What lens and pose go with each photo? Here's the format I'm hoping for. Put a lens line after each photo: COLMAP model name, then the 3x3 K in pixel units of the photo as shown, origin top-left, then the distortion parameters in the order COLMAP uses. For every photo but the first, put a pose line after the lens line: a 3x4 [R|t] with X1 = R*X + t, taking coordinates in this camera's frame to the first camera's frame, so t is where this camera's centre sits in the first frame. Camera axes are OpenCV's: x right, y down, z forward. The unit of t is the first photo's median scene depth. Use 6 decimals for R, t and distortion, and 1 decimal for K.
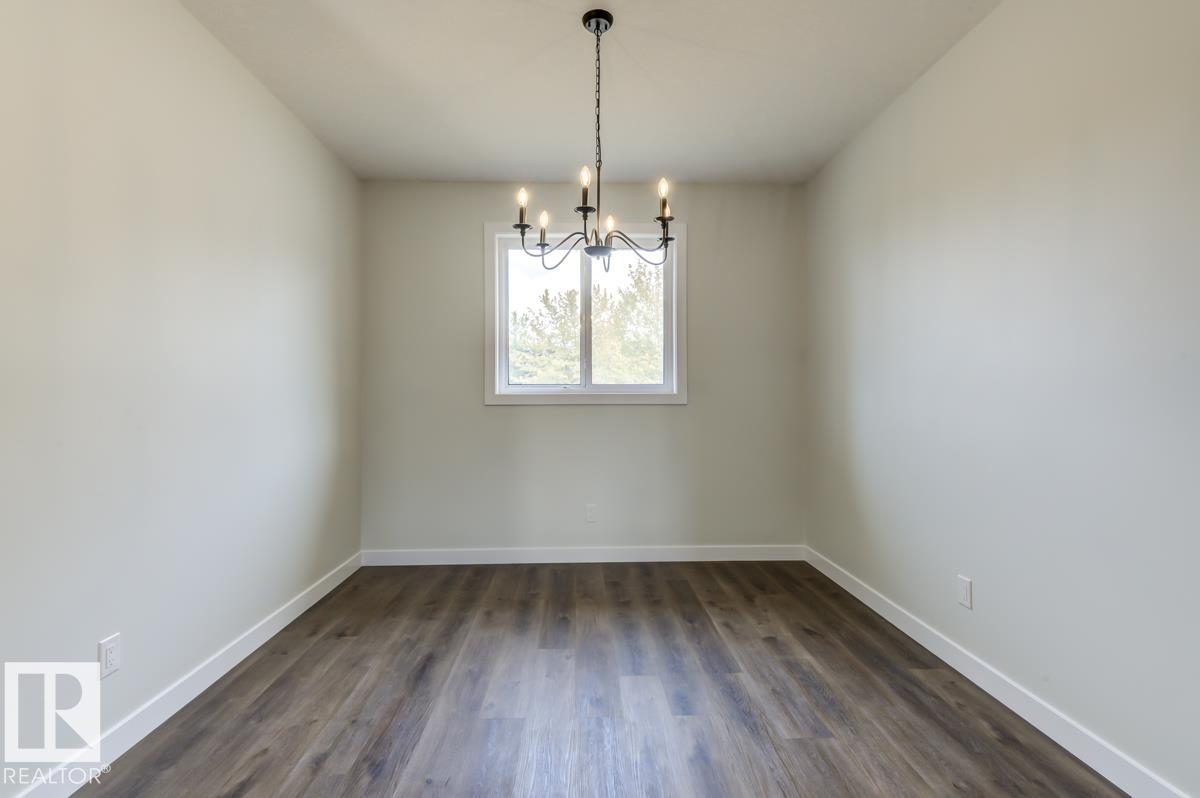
lens RADIAL K [[543.1, 0, 603.4], [0, 543.1, 399.7], [0, 0, 1]] dist [0.006458, -0.002705]
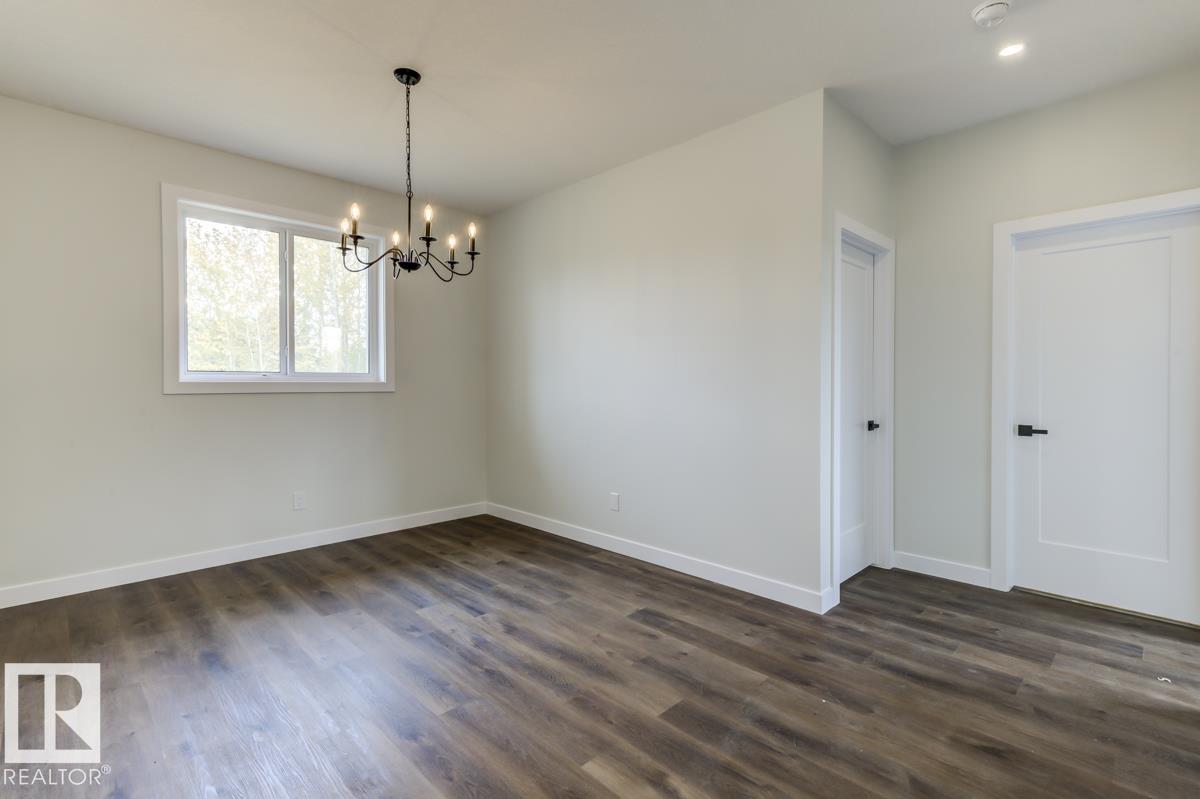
lens RADIAL K [[543.1, 0, 597.3], [0, 543.1, 403.1], [0, 0, 1]] dist [0.006458, -0.002705]
pose [[0.730475, -0.018292, 0.682695, -0.410404], [0.000266, 0.999649, 0.026500, 0.002275], [-0.682940, -0.019176, 0.730223, -0.145128]]
